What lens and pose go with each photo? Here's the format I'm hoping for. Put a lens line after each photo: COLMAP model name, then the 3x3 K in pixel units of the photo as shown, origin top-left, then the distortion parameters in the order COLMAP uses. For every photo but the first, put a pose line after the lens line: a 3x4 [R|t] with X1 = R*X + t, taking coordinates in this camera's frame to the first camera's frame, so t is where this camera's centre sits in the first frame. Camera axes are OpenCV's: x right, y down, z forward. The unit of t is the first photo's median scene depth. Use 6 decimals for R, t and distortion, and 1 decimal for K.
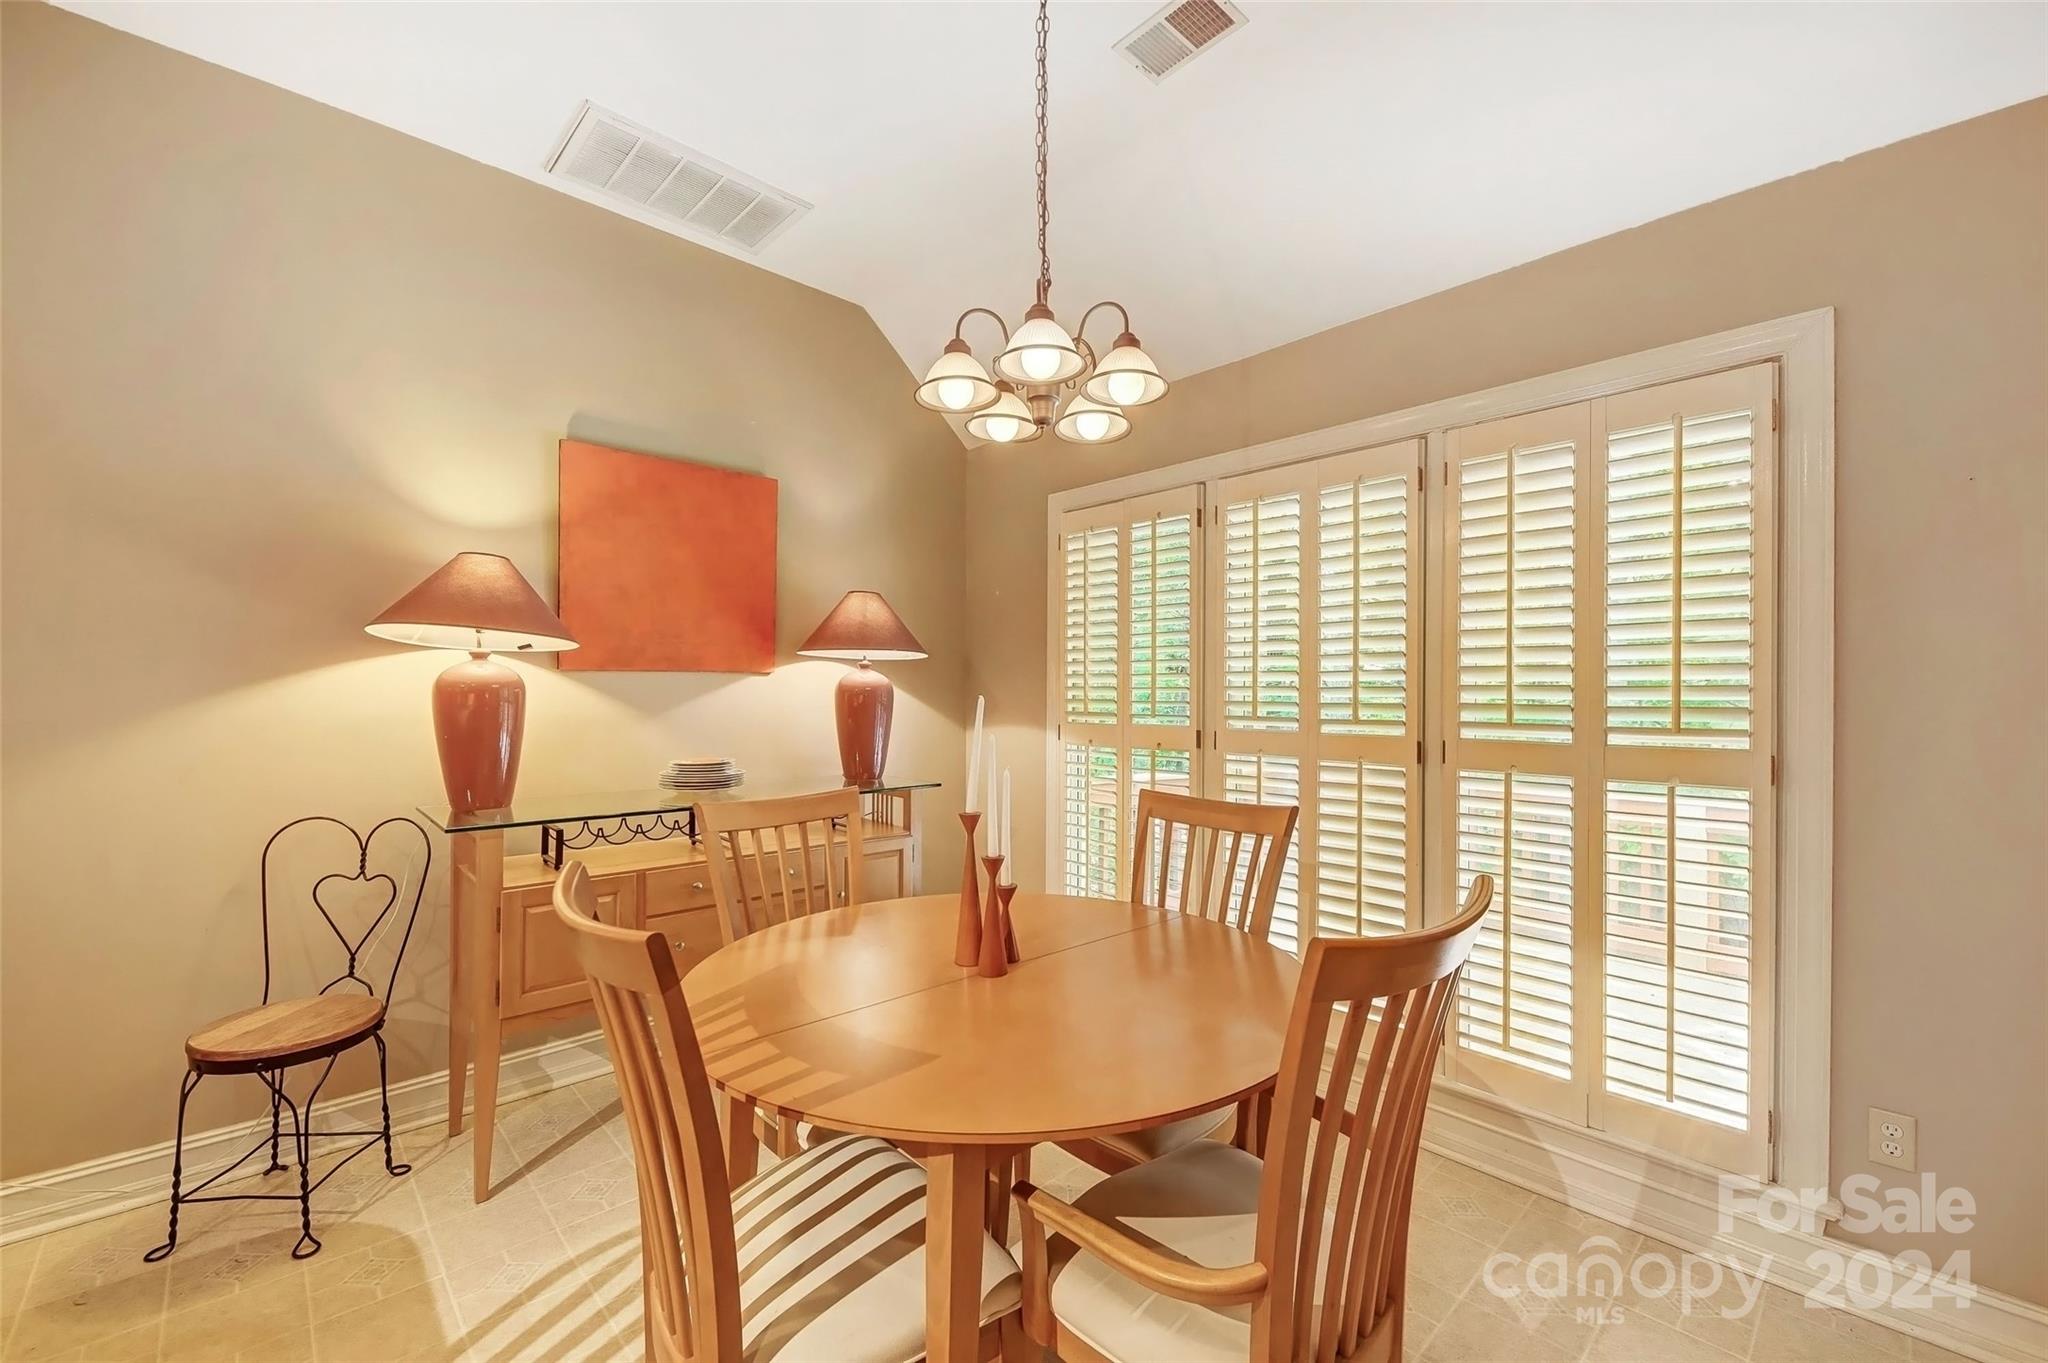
lens RADIAL K [[820.7, 0, 1025.8], [0, 820.7, 689.3], [0, 0, 1]] dist [0.009936, -0.007999]
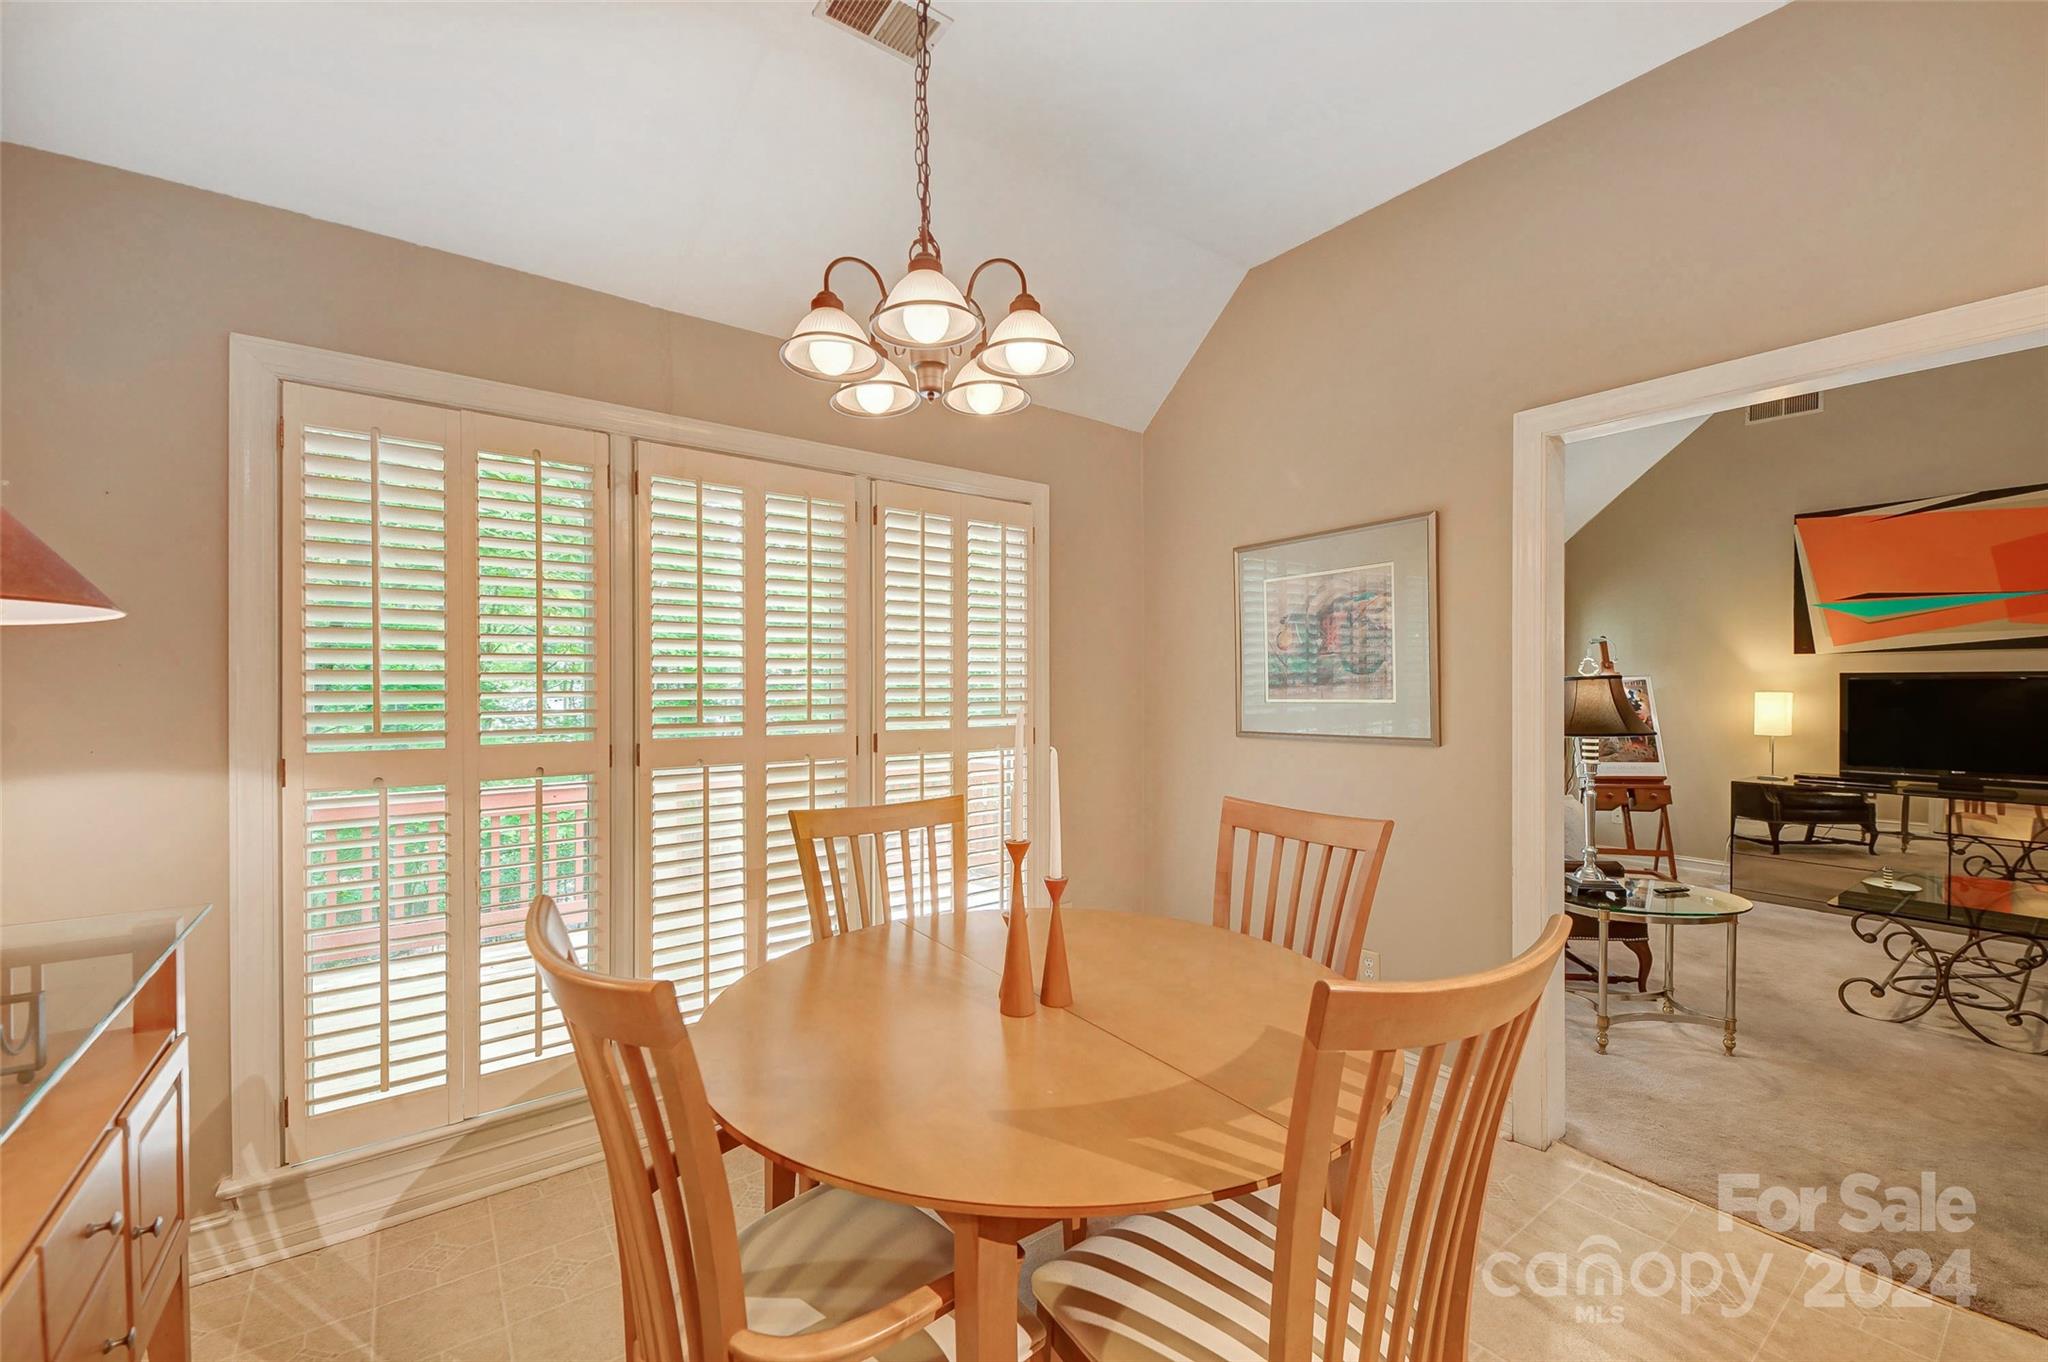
lens RADIAL K [[816.9, 0, 1013.0], [0, 816.9, 686.8], [0, 0, 1]] dist [-0.001124, -0.000231]
pose [[0.128392, -0.005454, 0.991709, -0.716515], [0.001051, 0.999985, 0.005363, -0.013956], [-0.991723, 0.000354, 0.128395, 0.694288]]
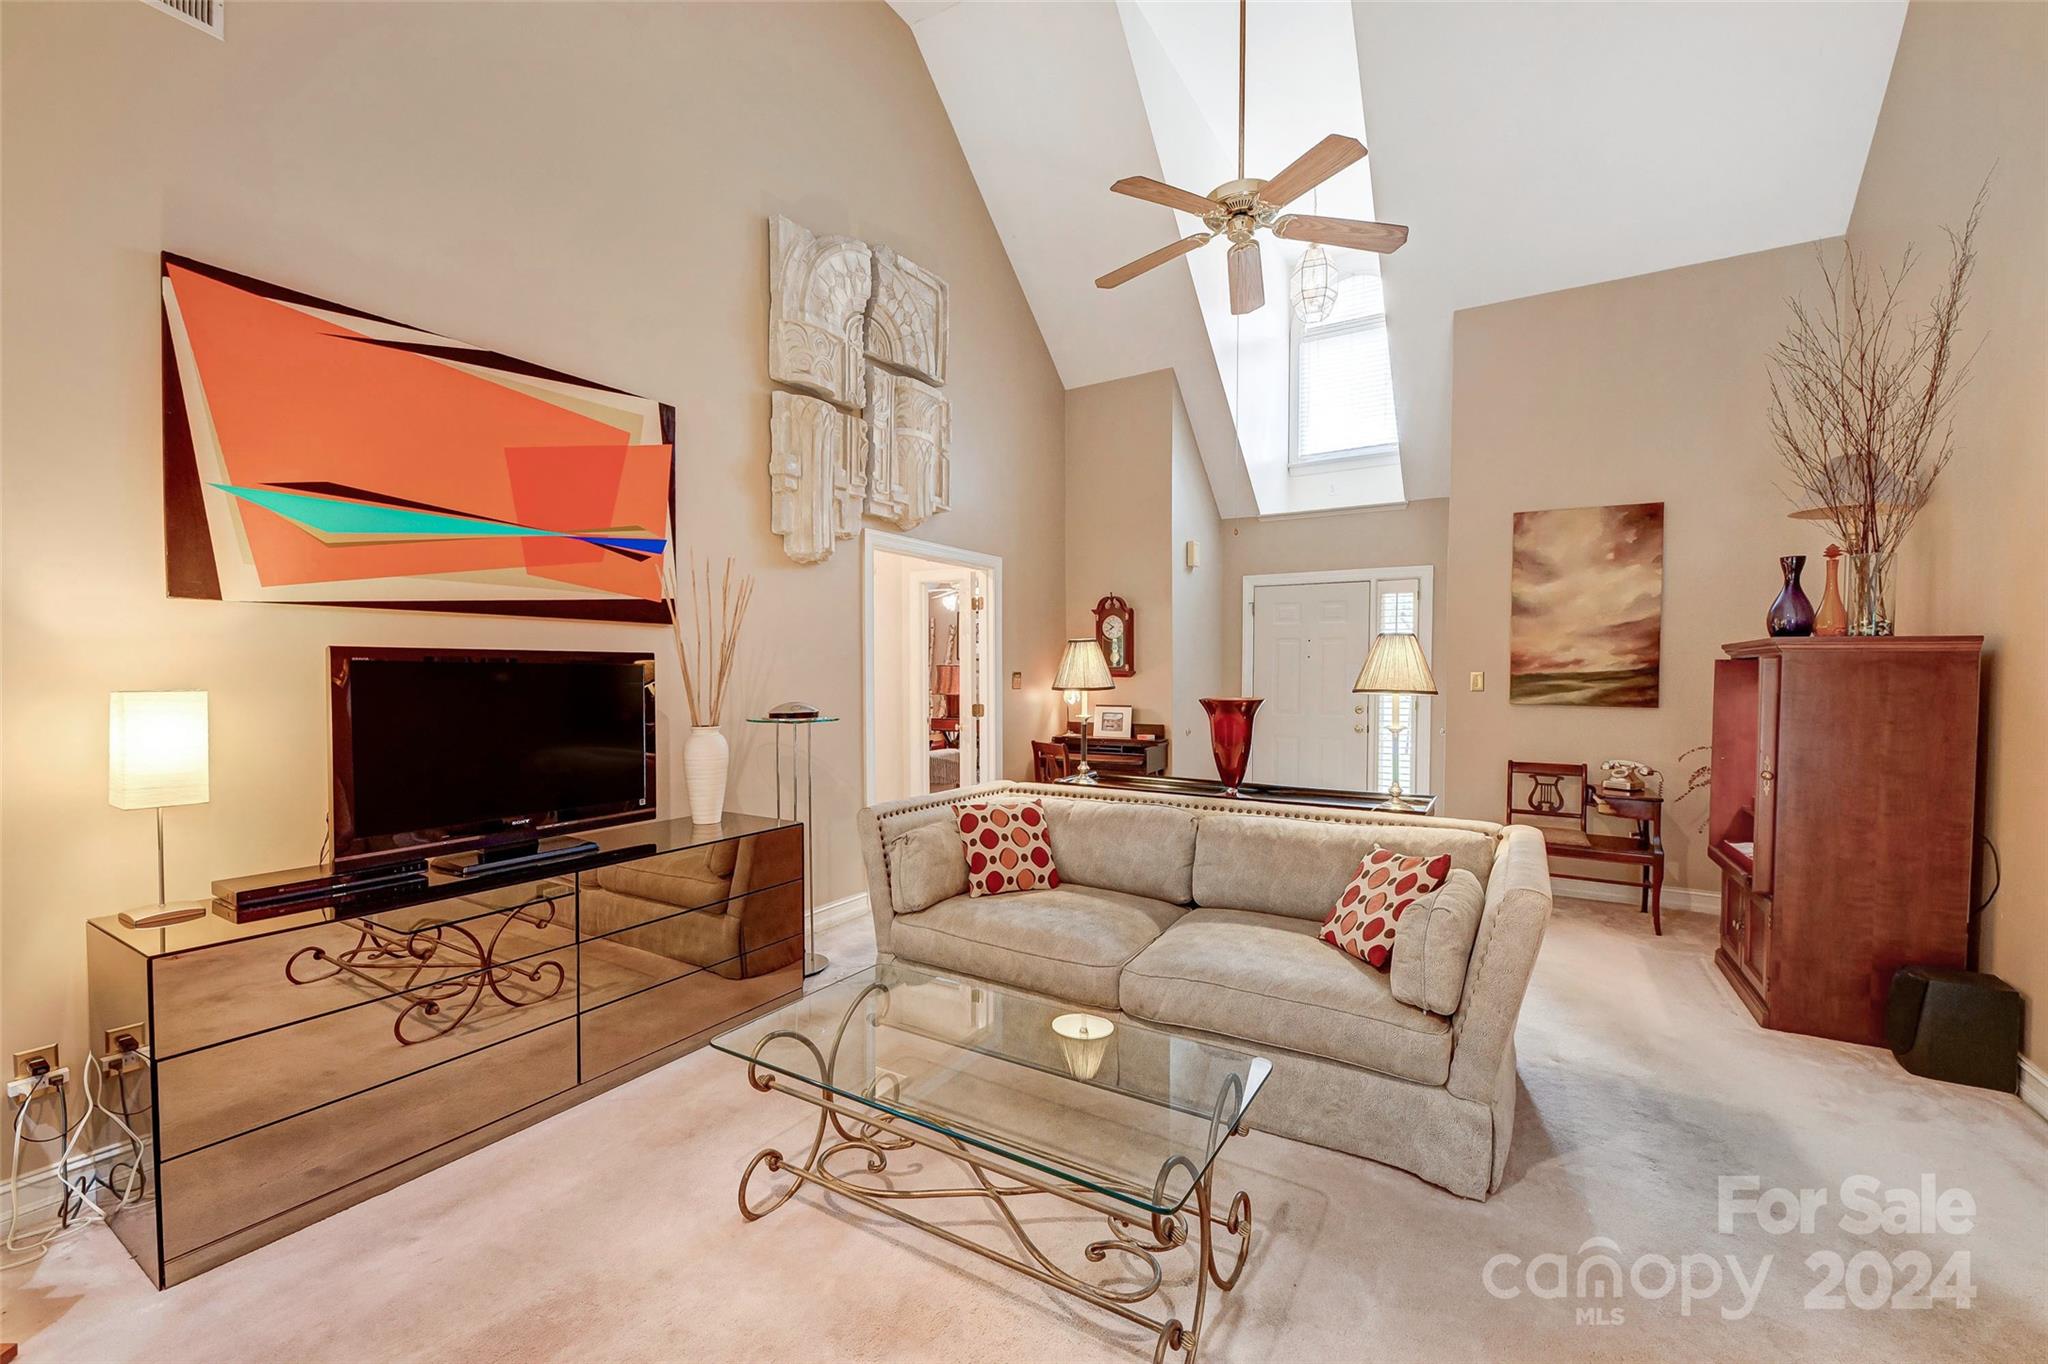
lens RADIAL K [[820.7, 0, 1025.8], [0, 820.7, 689.8], [0, 0, 1]] dist [0.009936, -0.007999]
pose [[-0.960169, -0.000179, -0.279421, 1.314253], [-0.007277, 0.999677, 0.024365, -0.014635], [0.279326, 0.025428, -0.959860, -0.056489]]
